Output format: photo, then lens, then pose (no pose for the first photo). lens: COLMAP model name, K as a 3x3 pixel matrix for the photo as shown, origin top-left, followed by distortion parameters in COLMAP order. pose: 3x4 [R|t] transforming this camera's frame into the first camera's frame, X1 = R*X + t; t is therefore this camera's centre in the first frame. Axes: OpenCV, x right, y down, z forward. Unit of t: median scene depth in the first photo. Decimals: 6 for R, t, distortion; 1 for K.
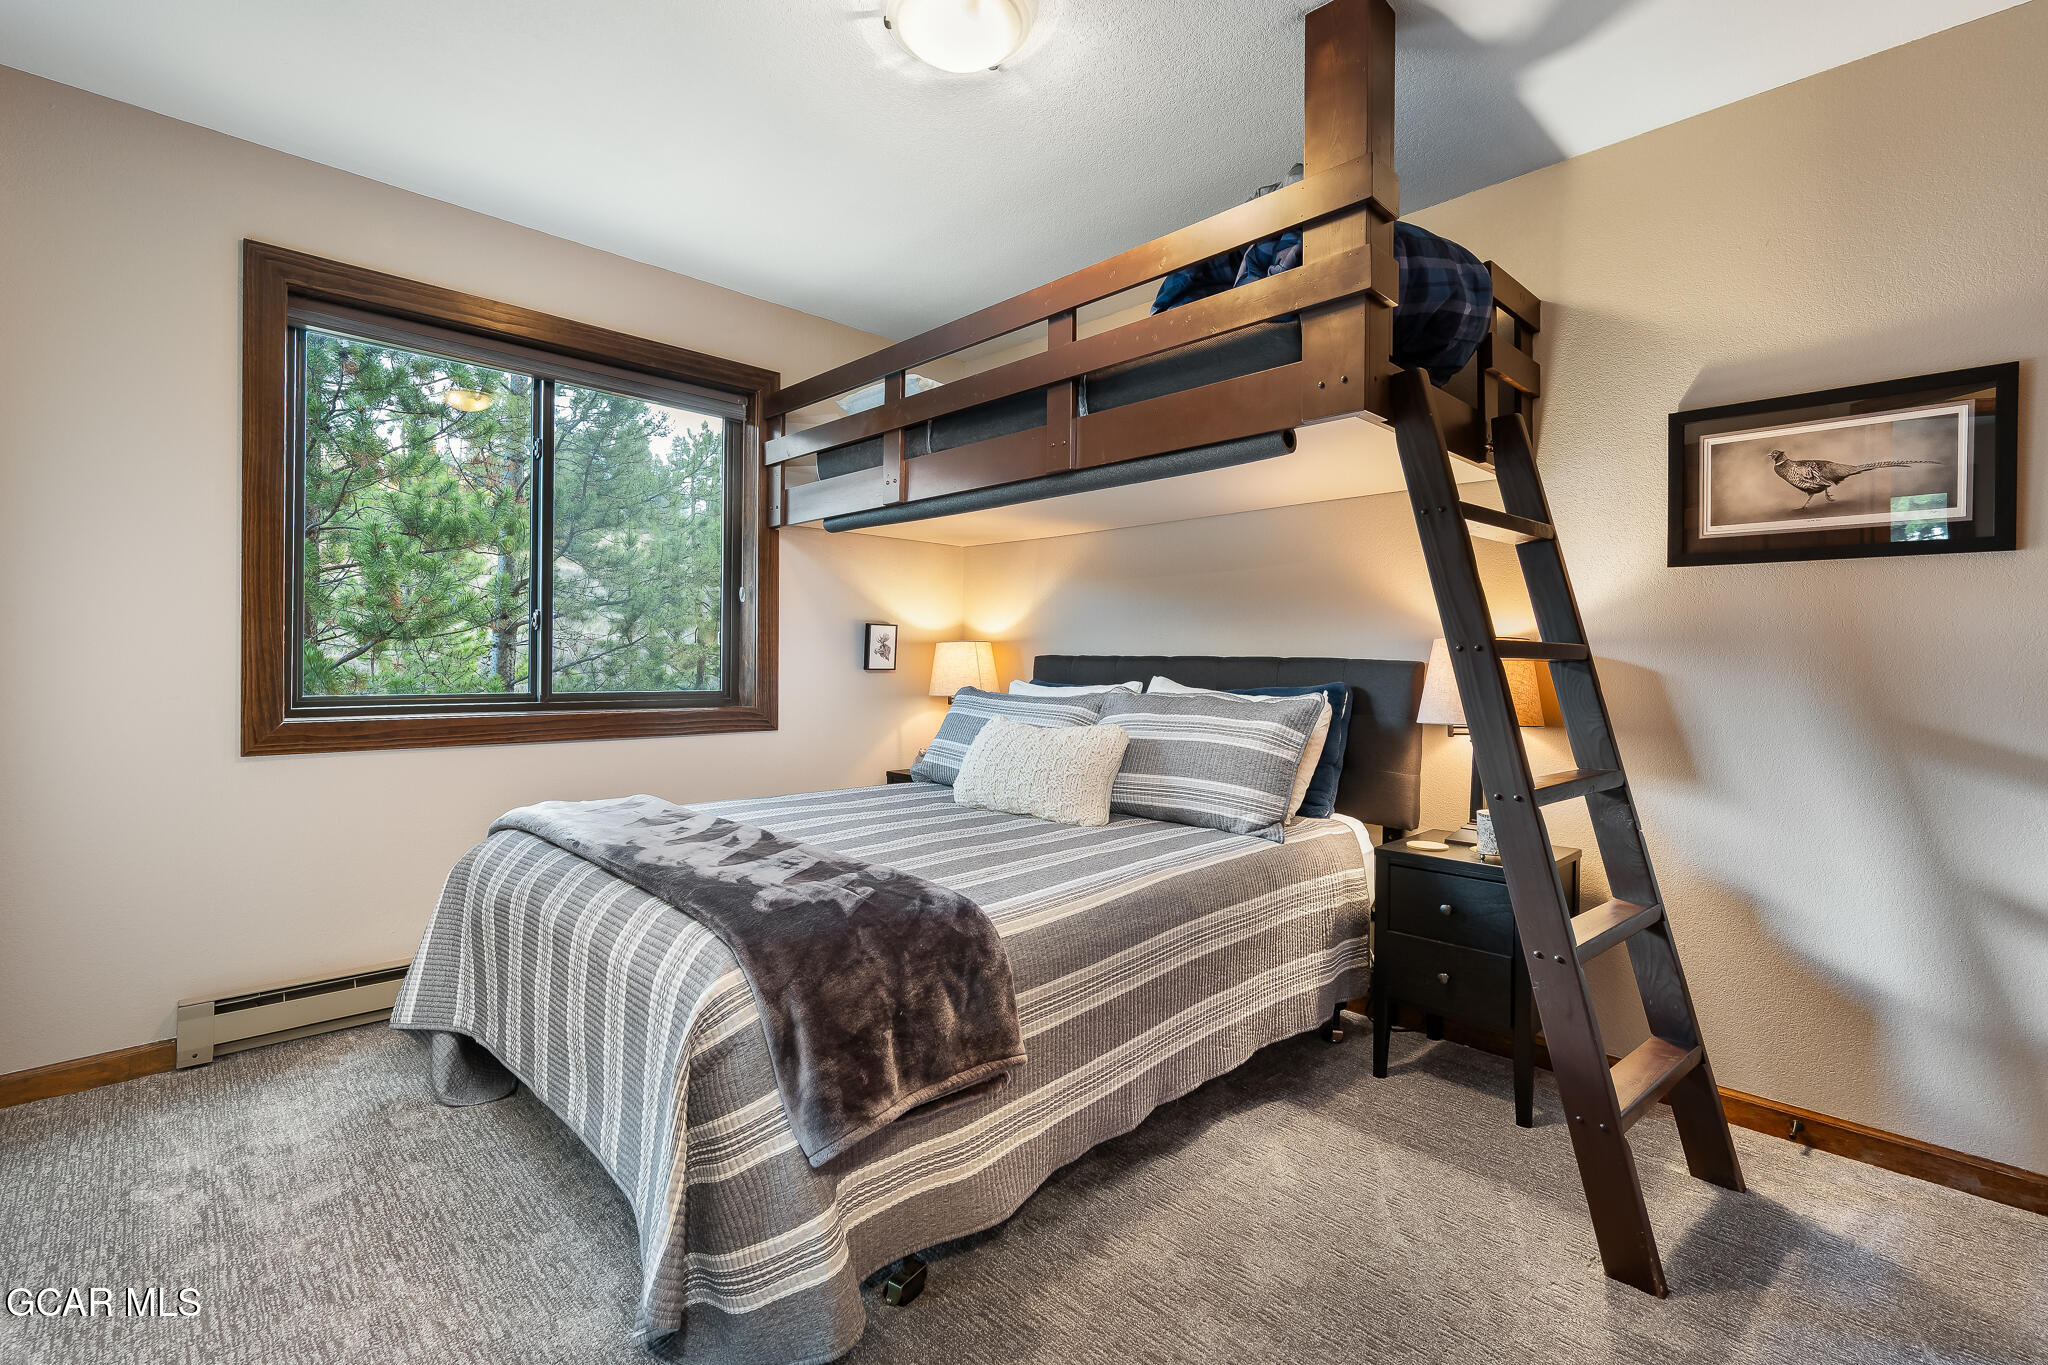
lens RADIAL K [[936.8, 0, 1018.3], [0, 936.8, 677.7], [0, 0, 1]] dist [-0.011318, -0.001066]
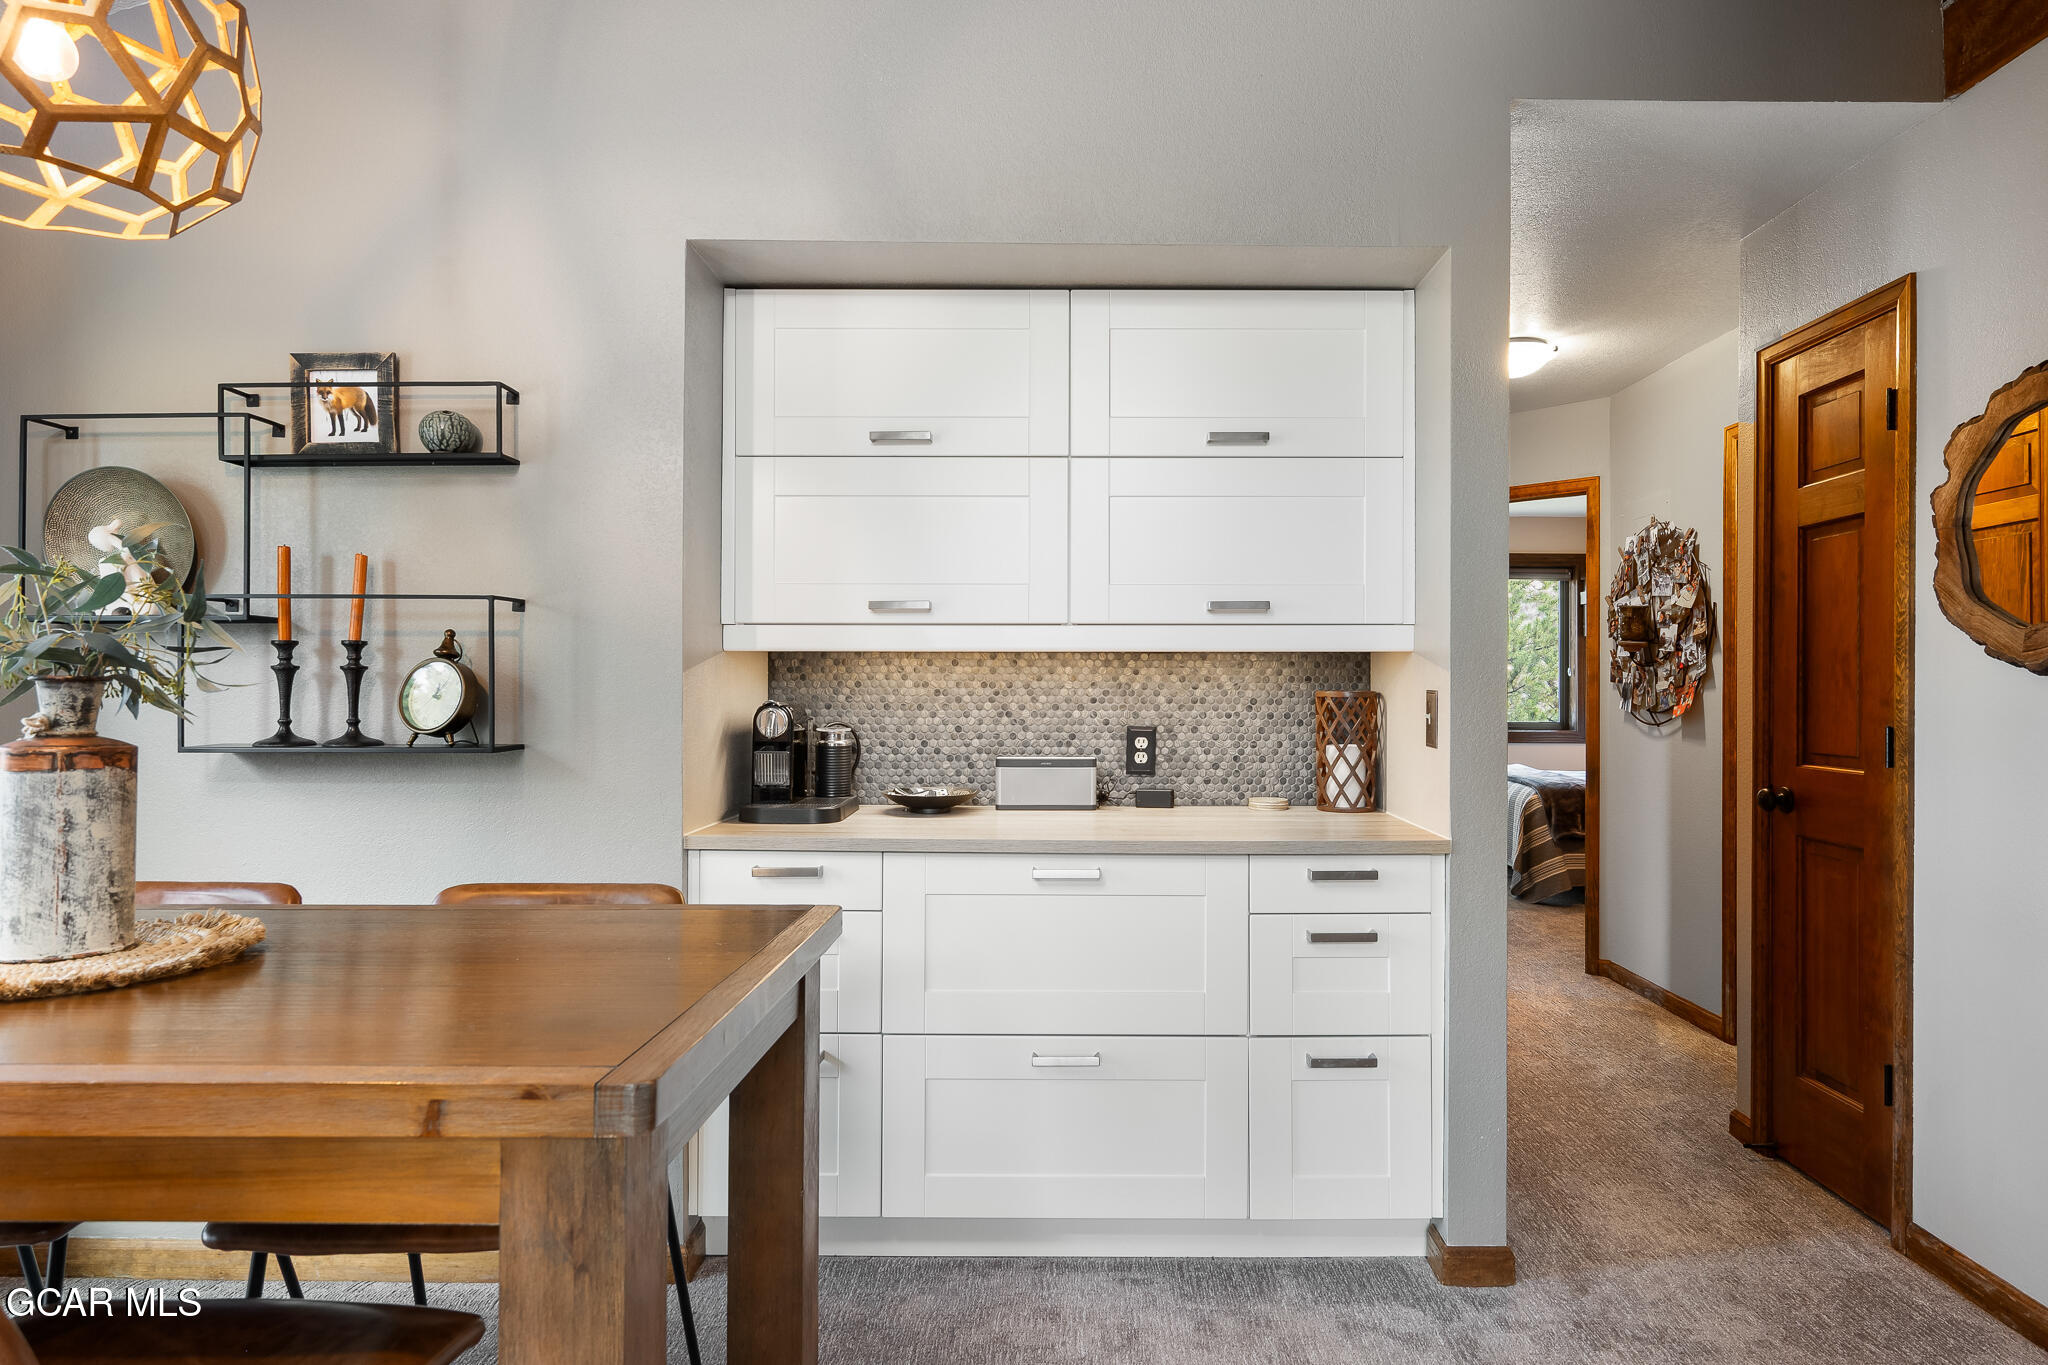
lens RADIAL K [[1168.8, 0, 1084.8], [0, 1168.8, 682.8], [0, 0, 1]] dist [-0.000299, -0.000774]
pose [[0.724301, -0.021037, -0.689163, 0.535320], [0.009583, 0.999745, -0.020445, -0.019958], [0.689418, 0.008204, 0.724318, -1.201254]]
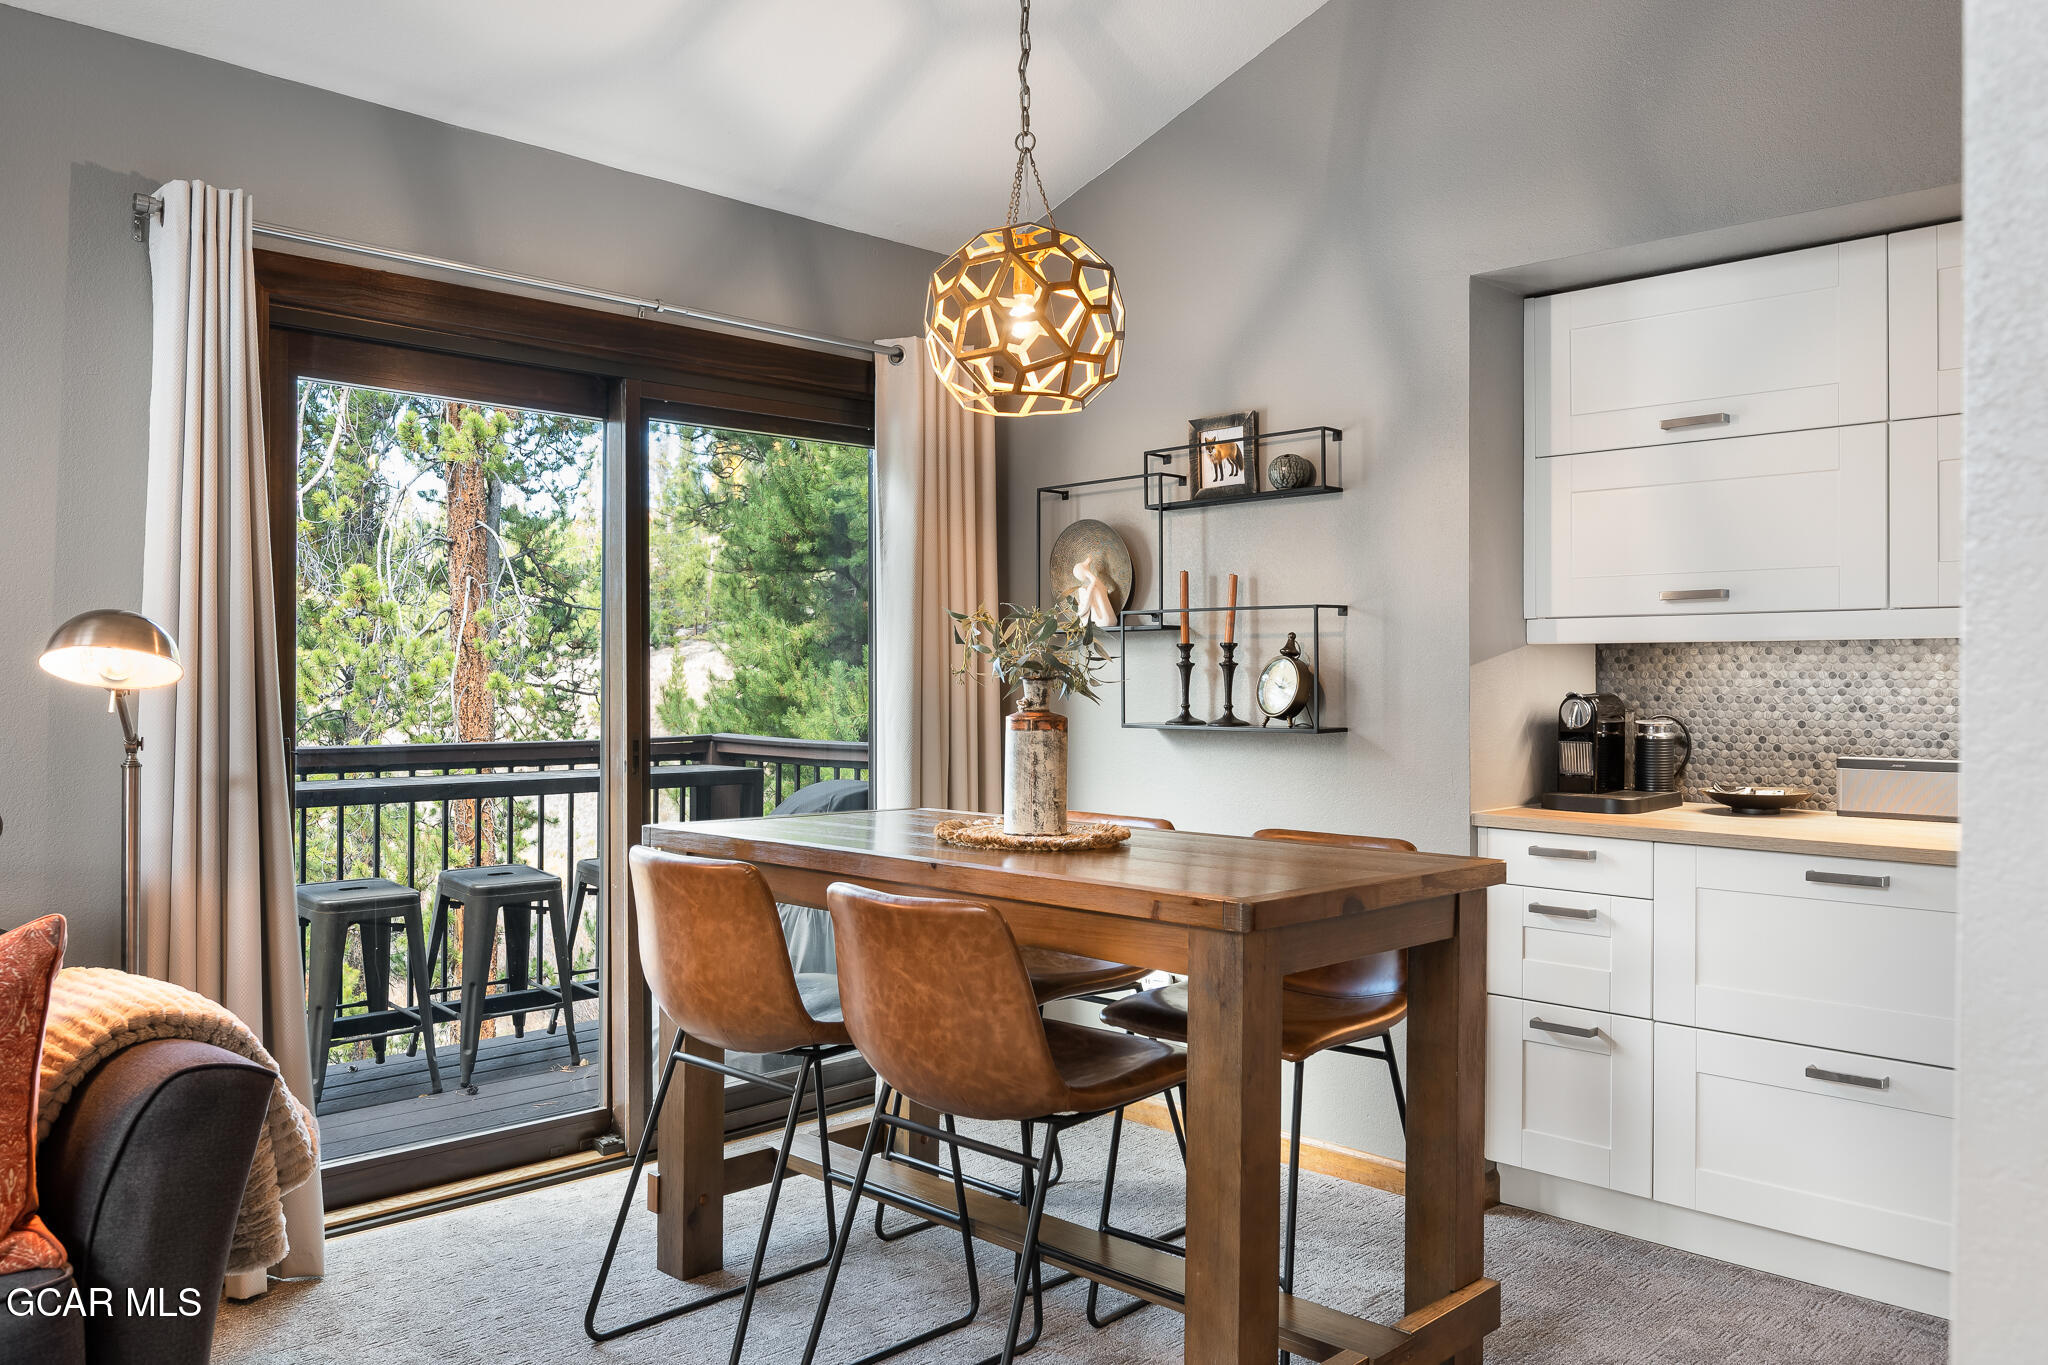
lens RADIAL K [[1539.7, 0, 1015.3], [0, 1539.7, 680.7], [0, 0, 1]] dist [-0.007964, -0.002936]
pose [[0.028242, -0.013355, -0.999512, 0.809530], [-0.001339, 0.999909, -0.013398, -0.019284], [0.999600, 0.001717, 0.028221, -1.193749]]
